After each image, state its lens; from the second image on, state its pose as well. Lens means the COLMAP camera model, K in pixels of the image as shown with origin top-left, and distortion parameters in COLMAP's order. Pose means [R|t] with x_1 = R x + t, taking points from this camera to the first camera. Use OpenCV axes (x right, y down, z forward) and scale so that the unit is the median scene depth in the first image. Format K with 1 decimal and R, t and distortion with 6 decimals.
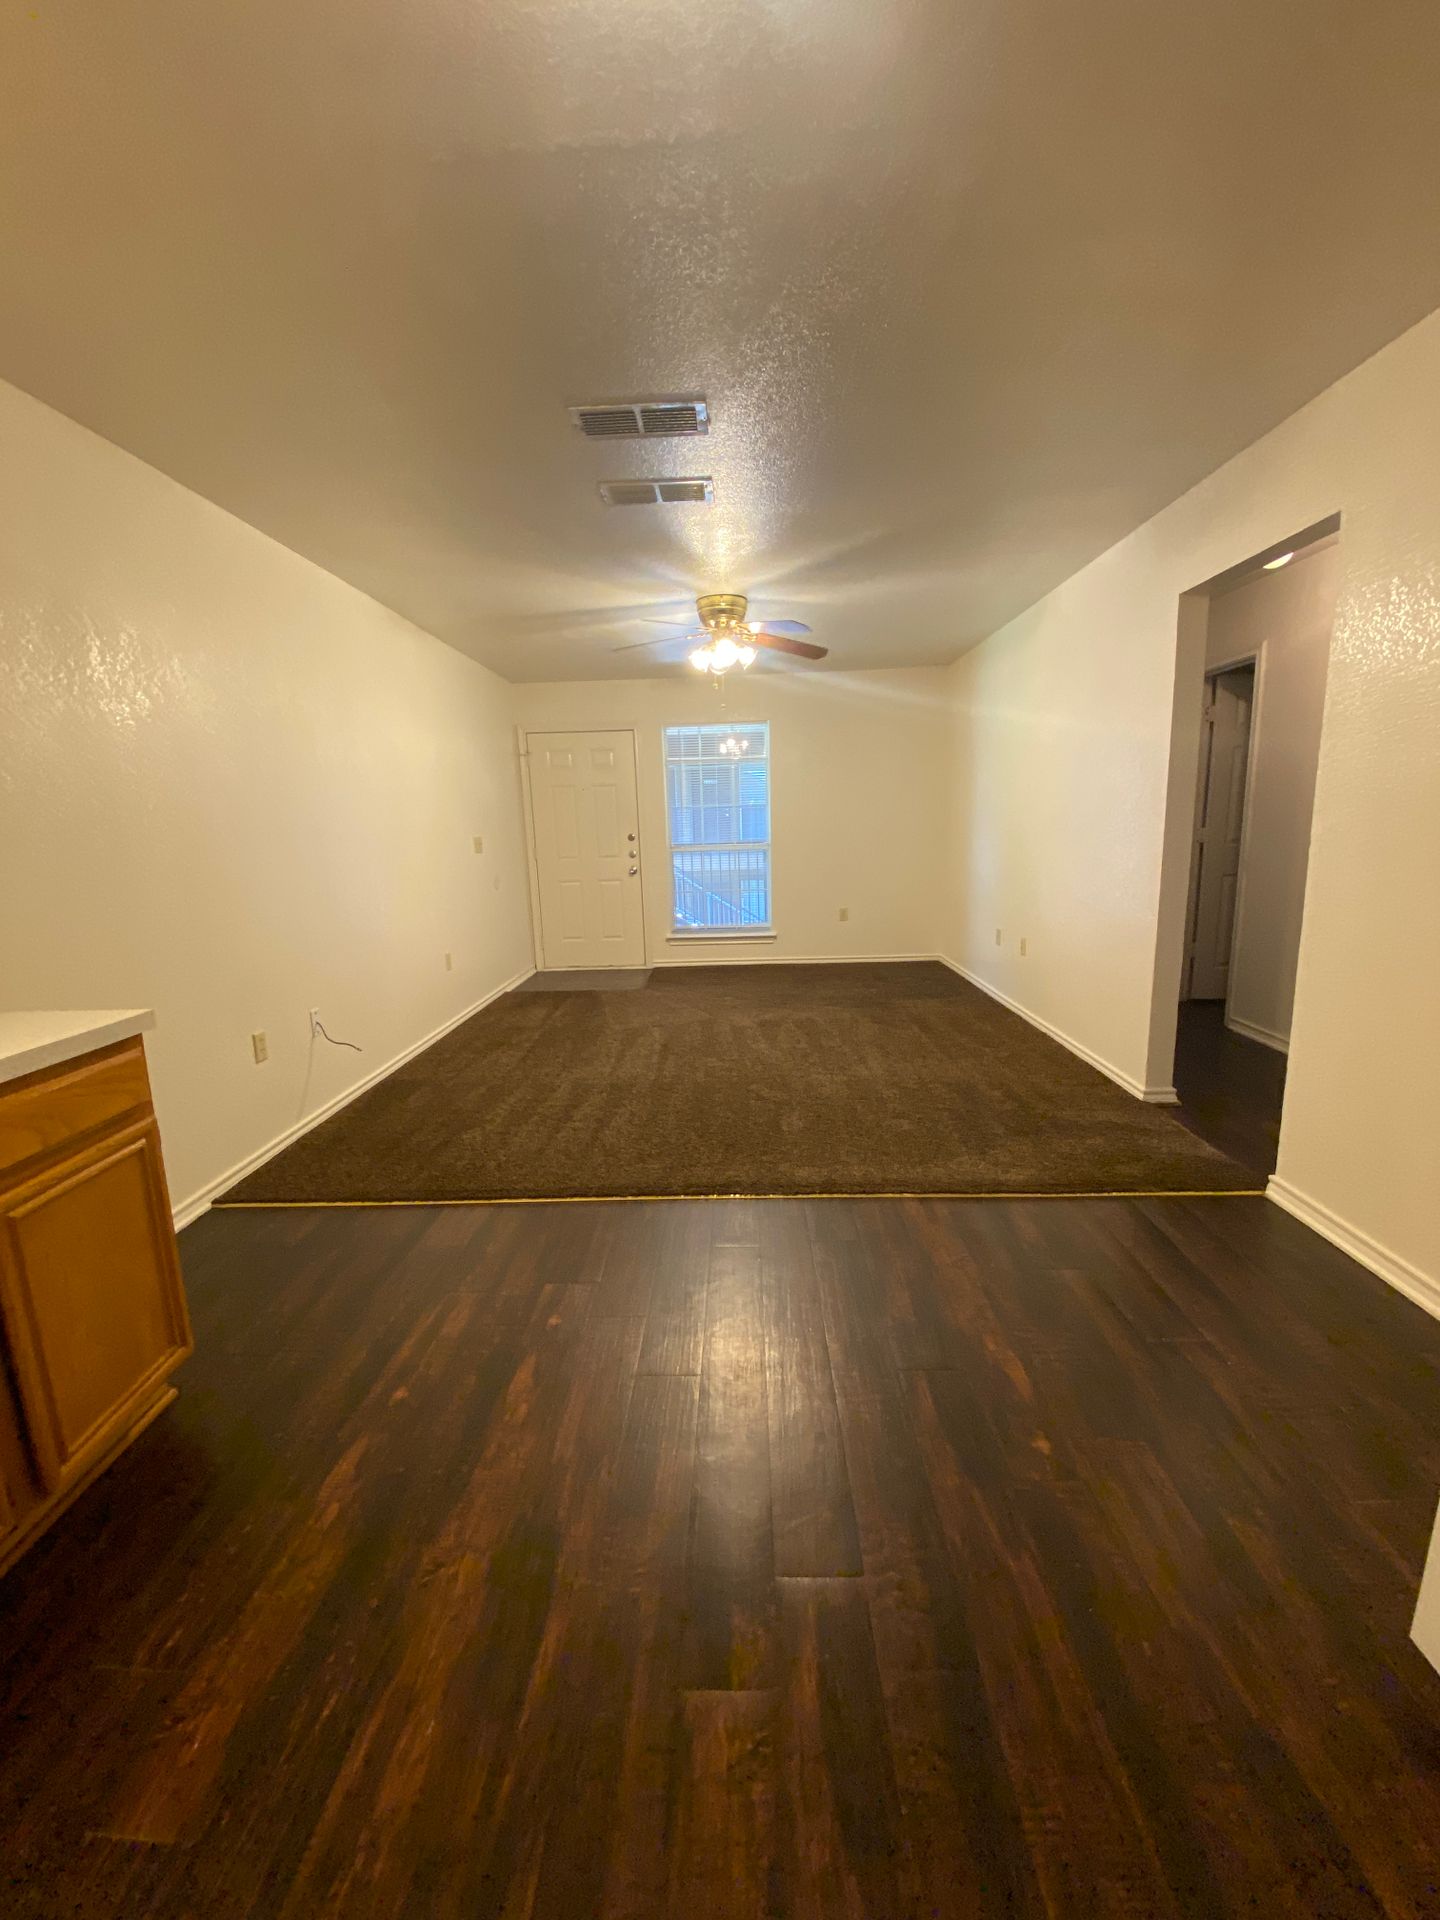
lens RADIAL K [[783.8, 0, 720.0], [0, 783.8, 960.0], [0, 0, 1]] dist [0.027269, -0.025679]
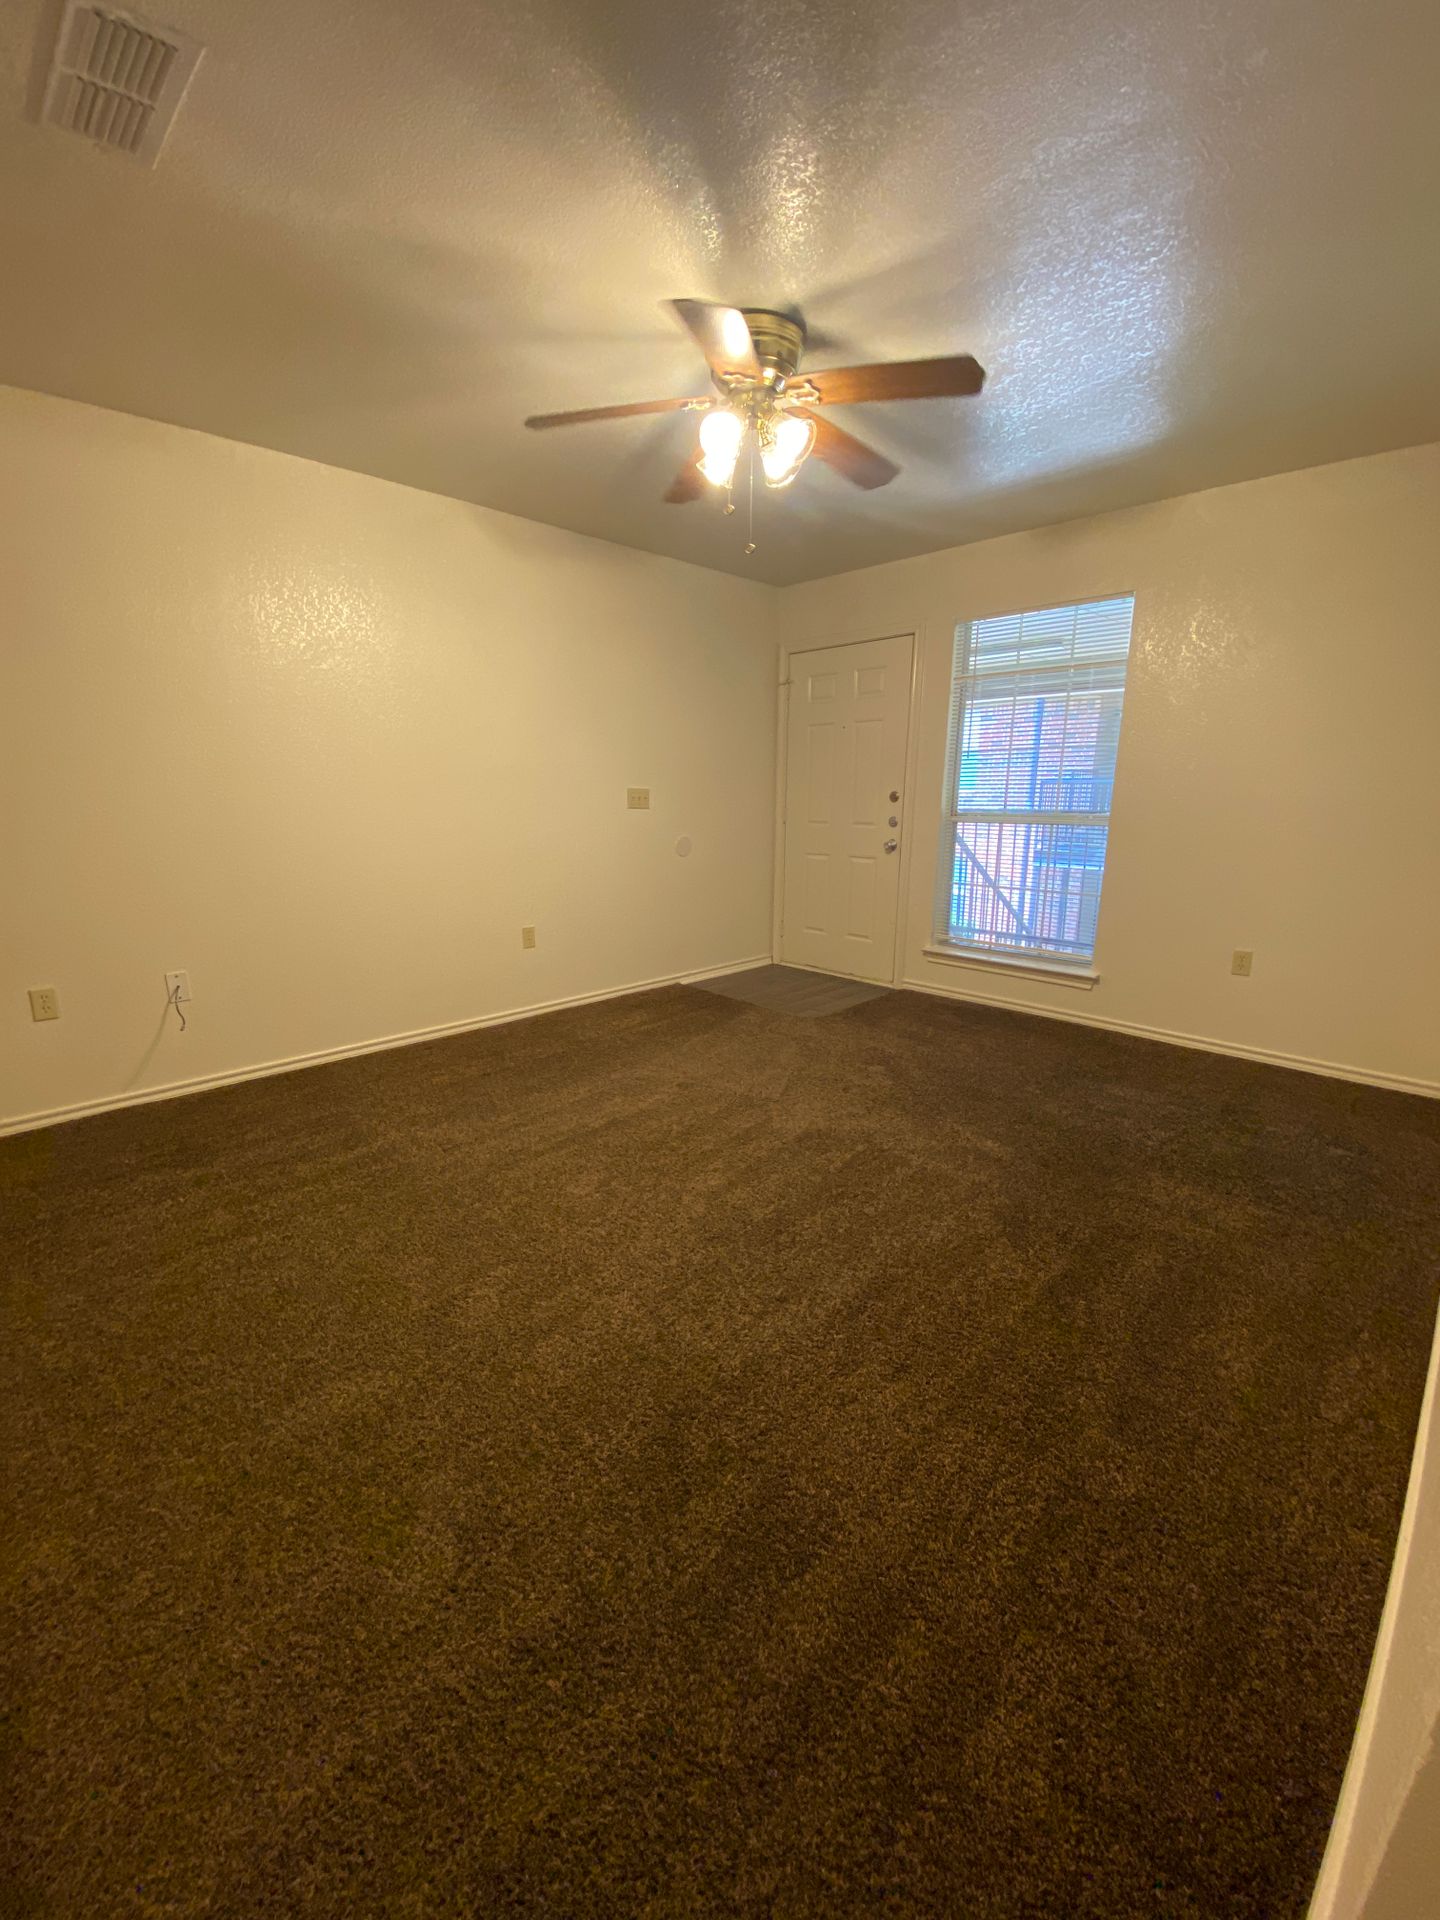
lens RADIAL K [[791.4, 0, 709.8], [0, 791.4, 944.5], [0, 0, 1]] dist [0.023236, -0.019776]
pose [[0.714870, 0.162645, -0.680079, 0.415872], [-0.140955, 0.986126, 0.087671, -0.105641], [0.684903, 0.033187, 0.727878, 0.615134]]
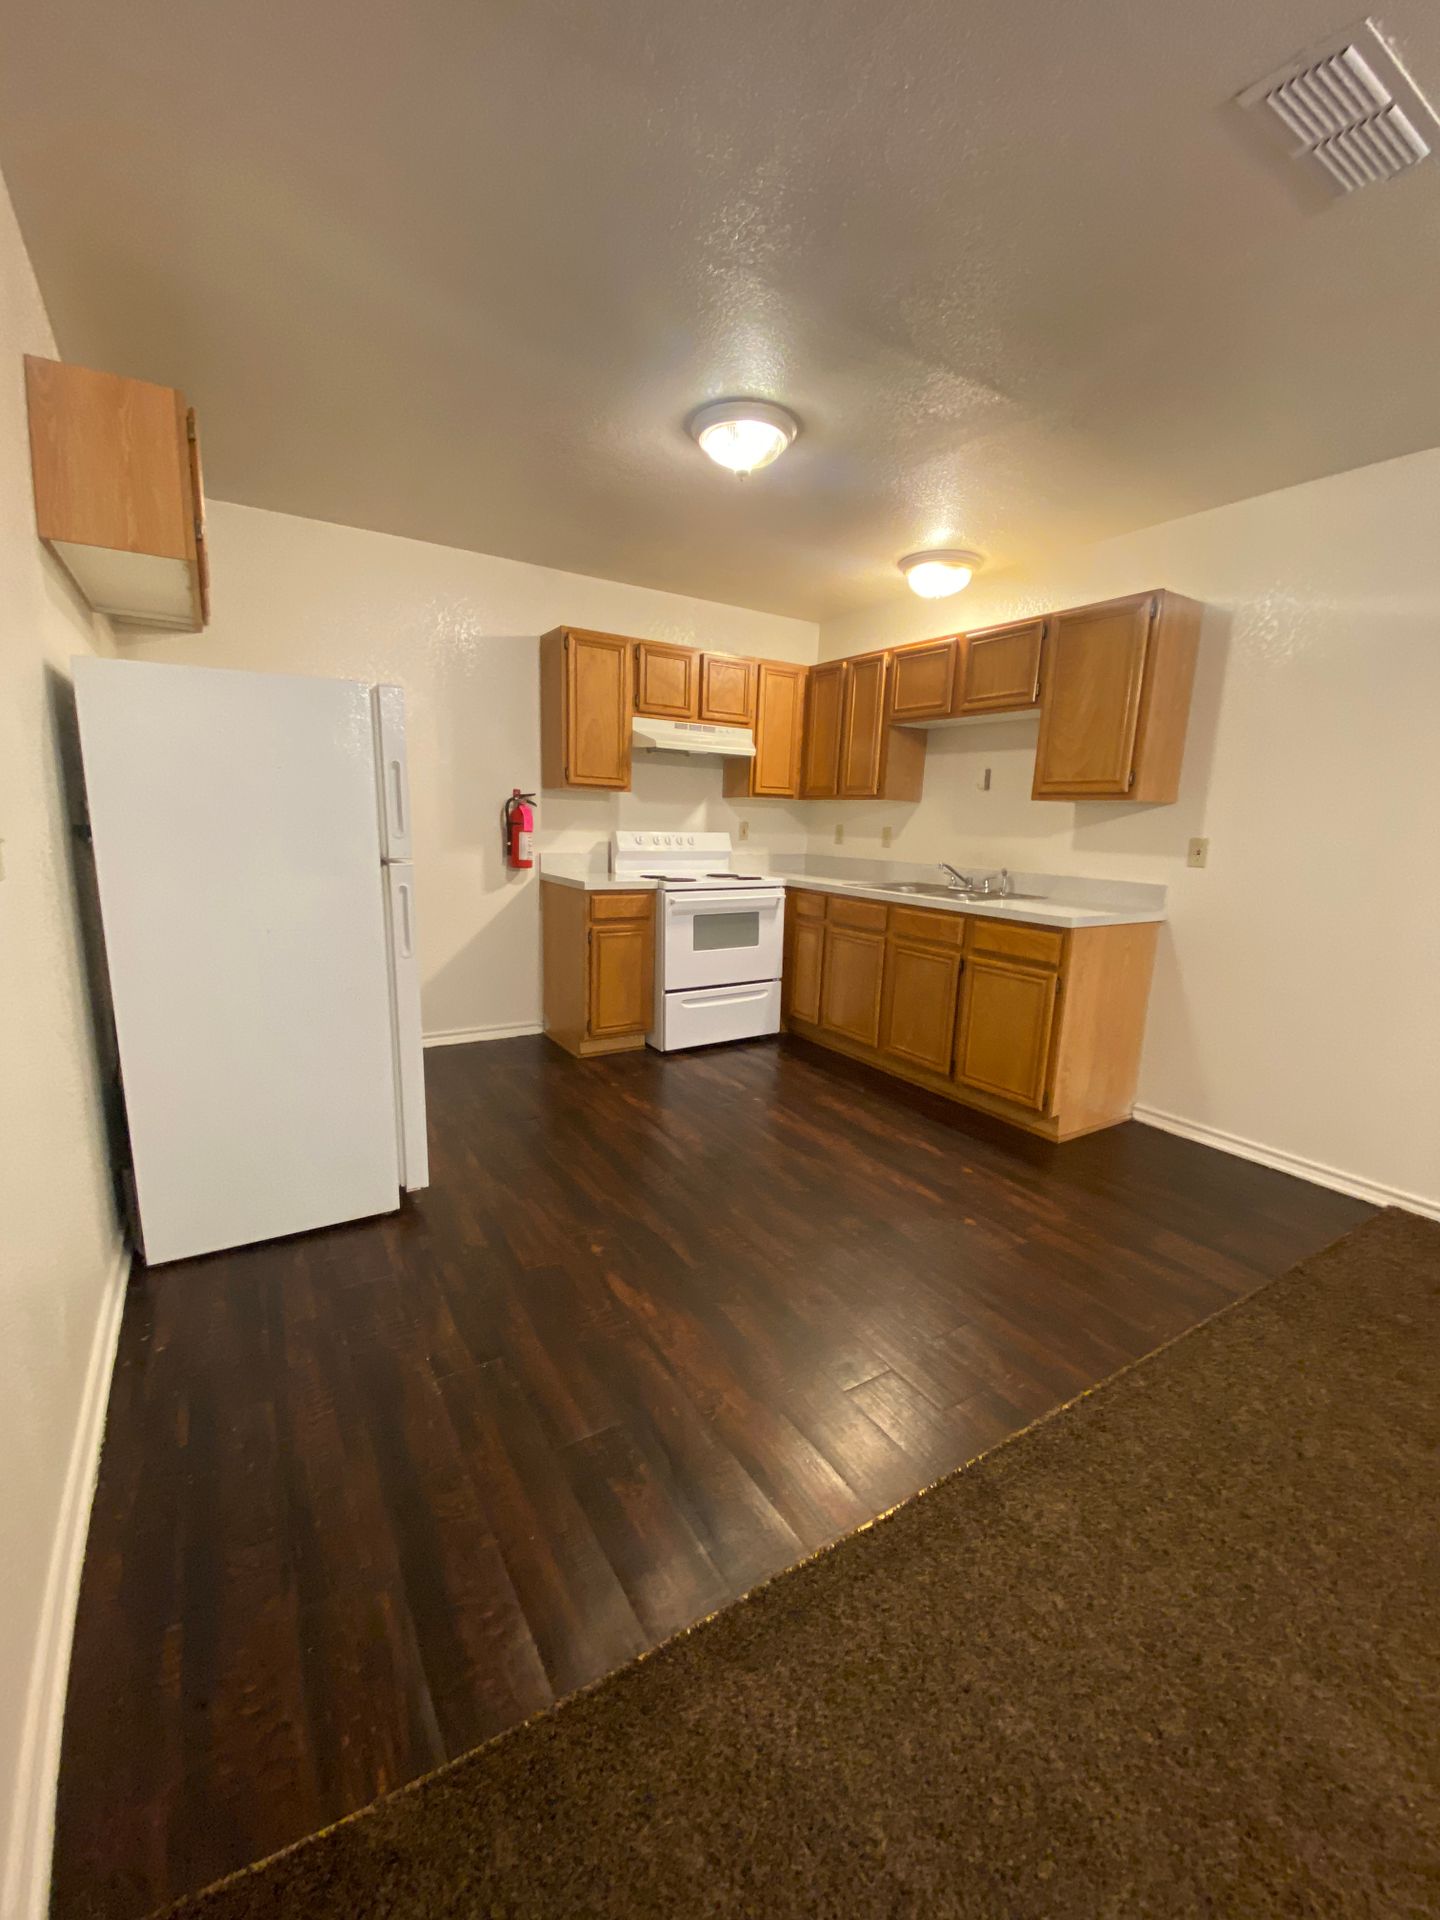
lens RADIAL K [[774.3, 0, 717.7], [0, 774.3, 967.6], [0, 0, 1]] dist [0.036177, -0.024520]
pose [[-0.834315, 0.105398, -0.541119, 0.354152], [-0.103940, 0.933877, 0.342156, -0.138024], [0.541401, 0.341710, -0.768192, 0.768309]]
